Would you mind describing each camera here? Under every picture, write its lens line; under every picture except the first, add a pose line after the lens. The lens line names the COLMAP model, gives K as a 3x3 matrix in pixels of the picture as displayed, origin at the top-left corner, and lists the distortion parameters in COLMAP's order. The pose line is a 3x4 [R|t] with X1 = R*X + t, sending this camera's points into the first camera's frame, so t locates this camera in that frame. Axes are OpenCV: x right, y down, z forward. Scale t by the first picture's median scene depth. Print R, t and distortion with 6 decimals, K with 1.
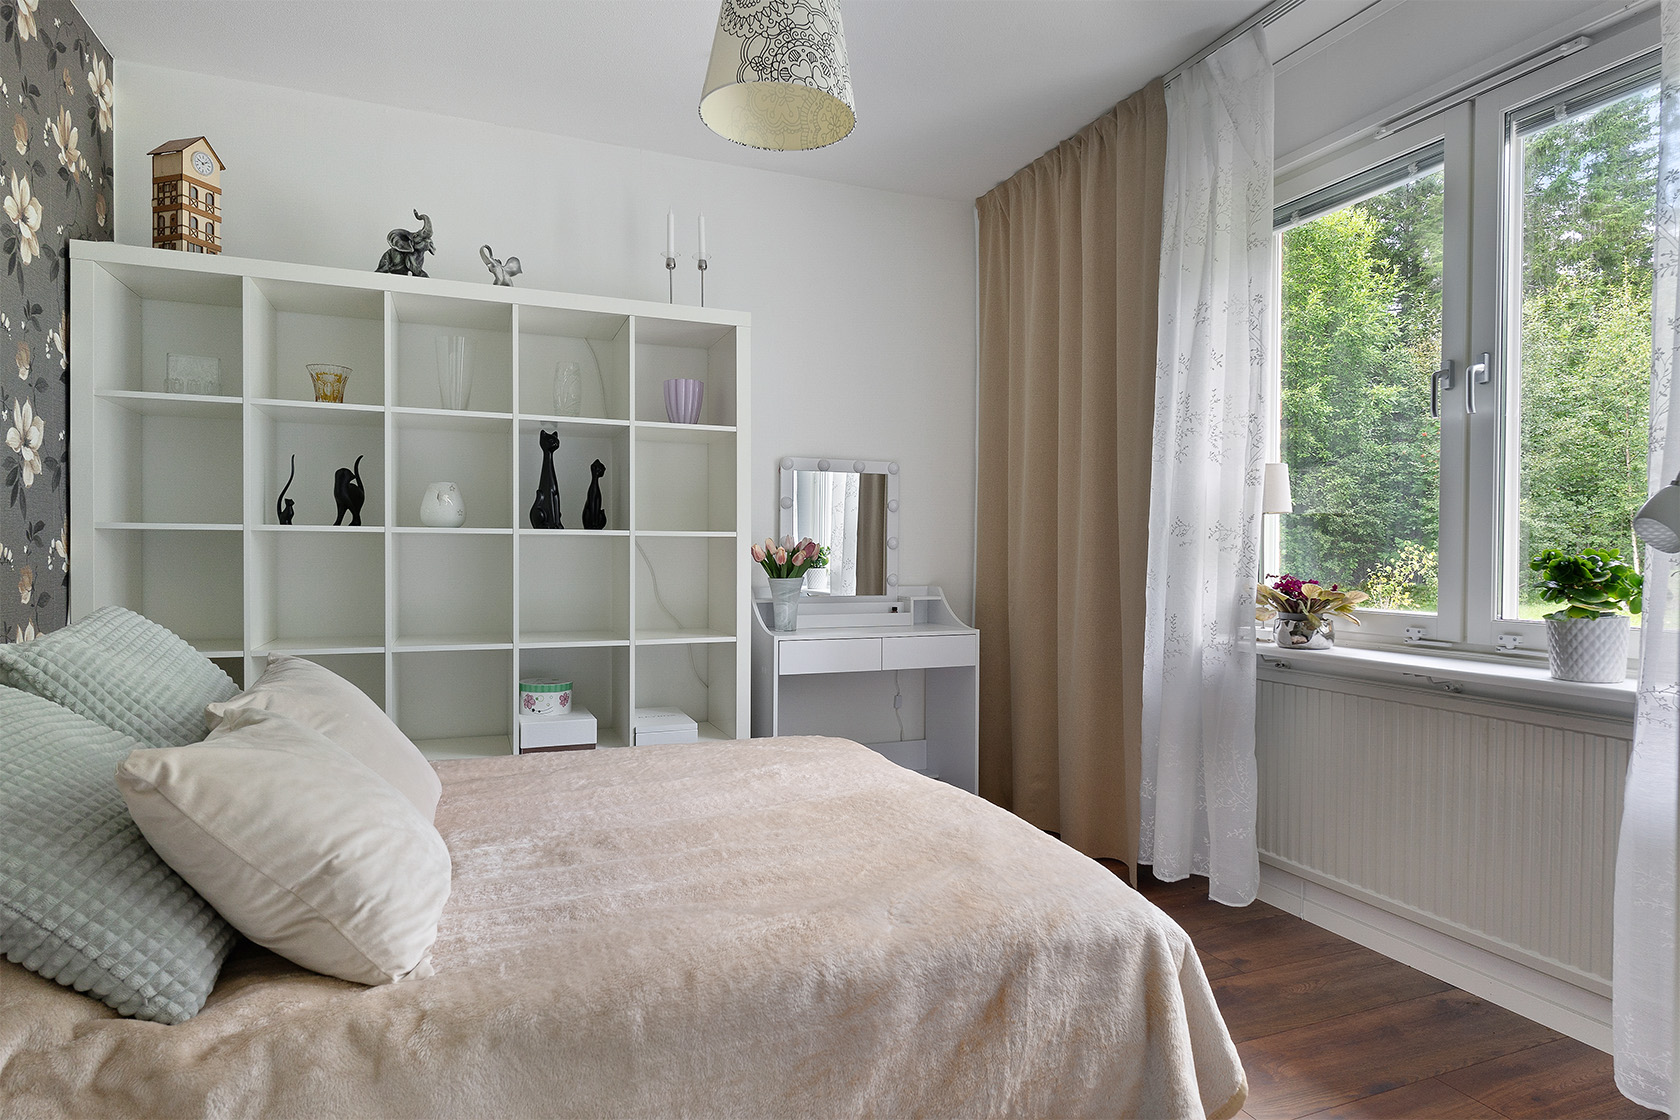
lens RADIAL K [[947.0, 0, 840.0], [0, 947.0, 560.0], [0, 0, 1]] dist [0.001641, 0.001485]
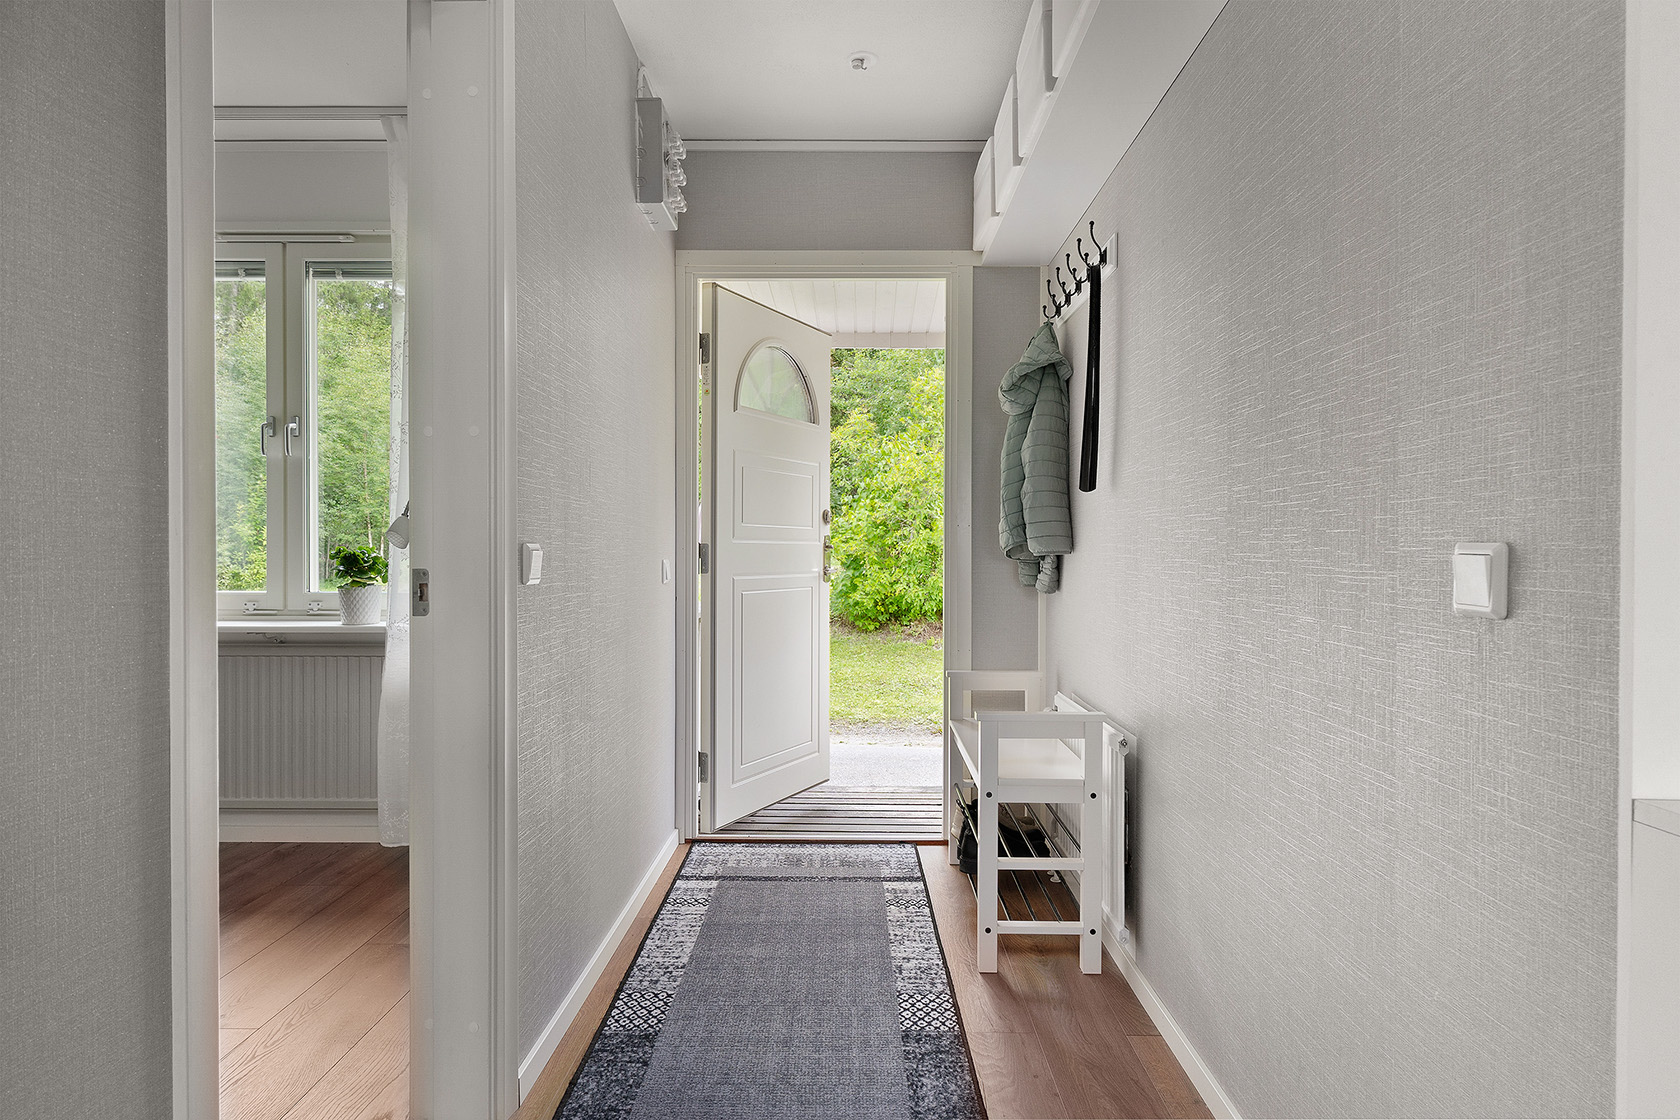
lens RADIAL K [[947.0, 0, 840.0], [0, 947.0, 560.0], [0, 0, 1]] dist [0.001641, 0.001485]
pose [[0.401165, -0.014864, 0.915885, -0.357379], [0.010610, 0.999877, 0.011580, 0.001814], [-0.915944, 0.005073, 0.401273, -0.396650]]
